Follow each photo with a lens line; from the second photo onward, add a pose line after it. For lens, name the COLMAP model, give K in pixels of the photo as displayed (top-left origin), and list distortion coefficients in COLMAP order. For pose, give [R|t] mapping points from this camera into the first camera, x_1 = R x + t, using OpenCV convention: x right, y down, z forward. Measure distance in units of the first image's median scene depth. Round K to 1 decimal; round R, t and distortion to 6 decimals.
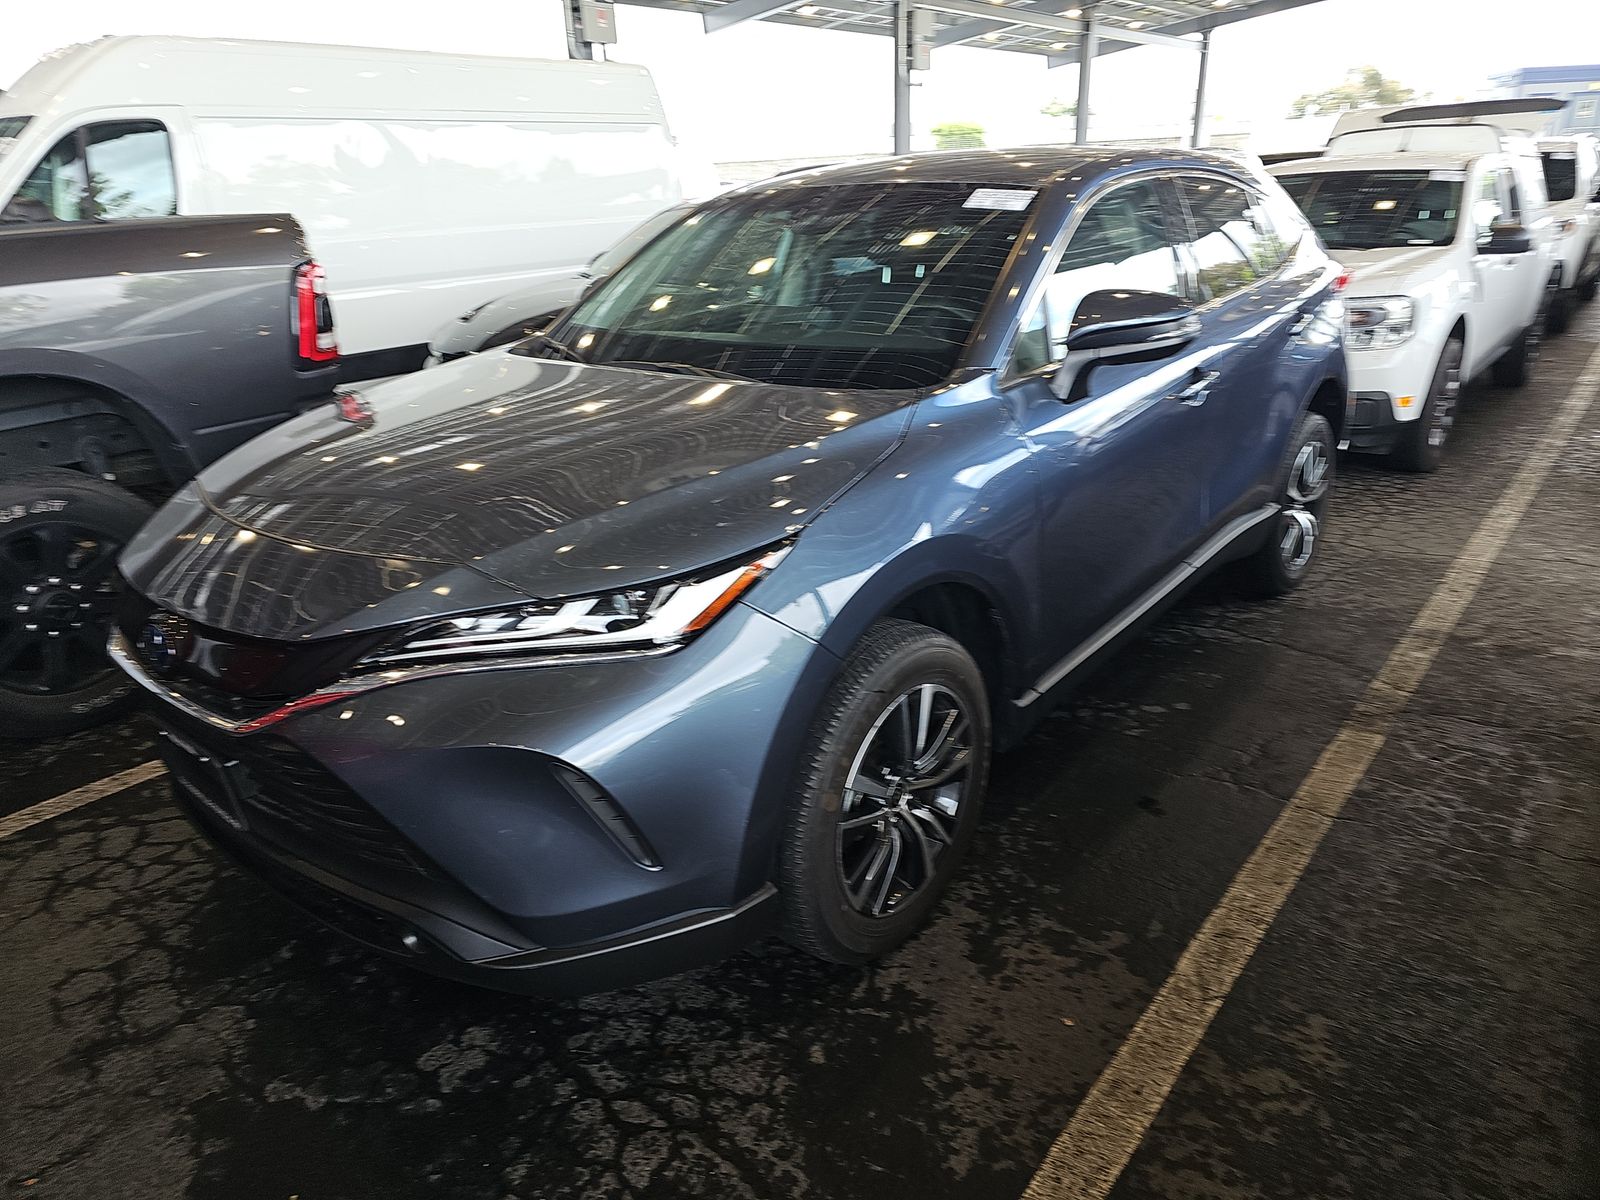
lens RADIAL K [[1049.1, 0, 796.4], [0, 1049.1, 594.1], [0, 0, 1]] dist [0.046308, -0.047038]
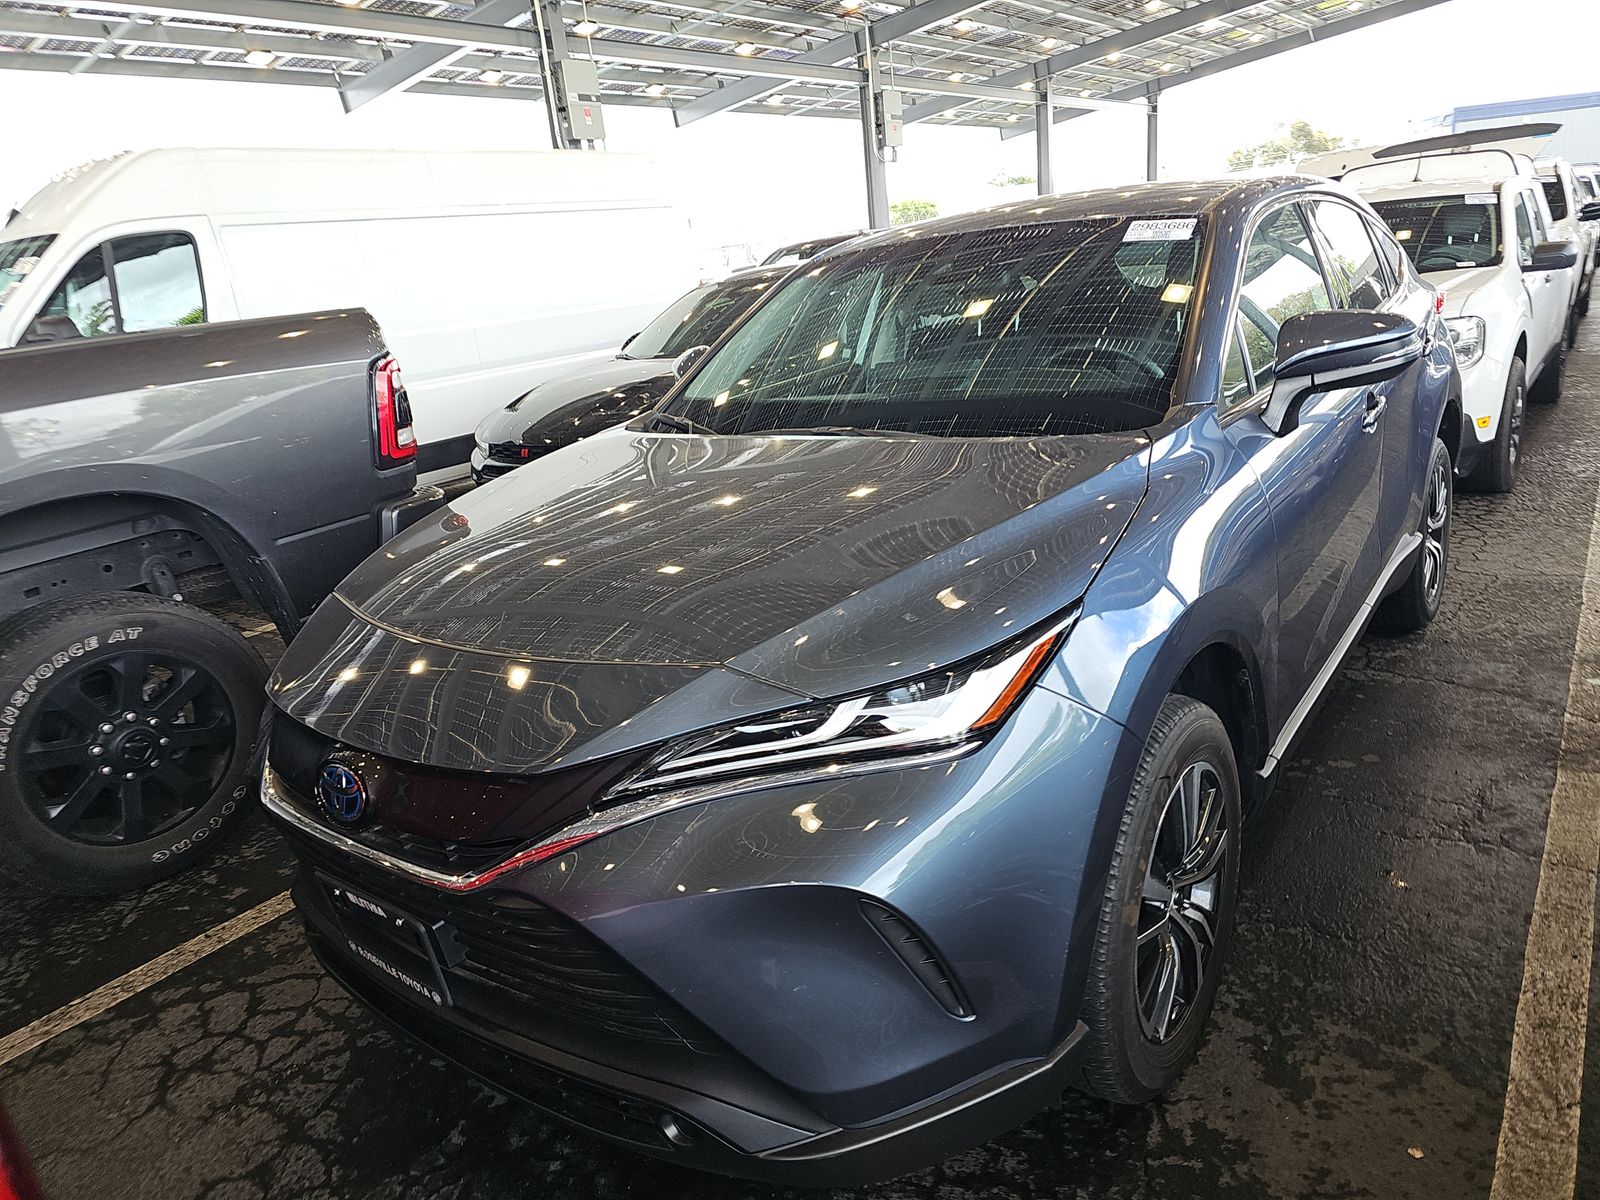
lens RADIAL K [[1049.1, 0, 799.7], [0, 1049.1, 574.1], [0, 0, 1]] dist [0.046308, -0.047038]
pose [[0.997039, -0.074442, 0.019279, -0.148168], [0.075814, 0.993539, -0.084452, -0.014264], [-0.012868, 0.085663, 0.996241, 0.085760]]
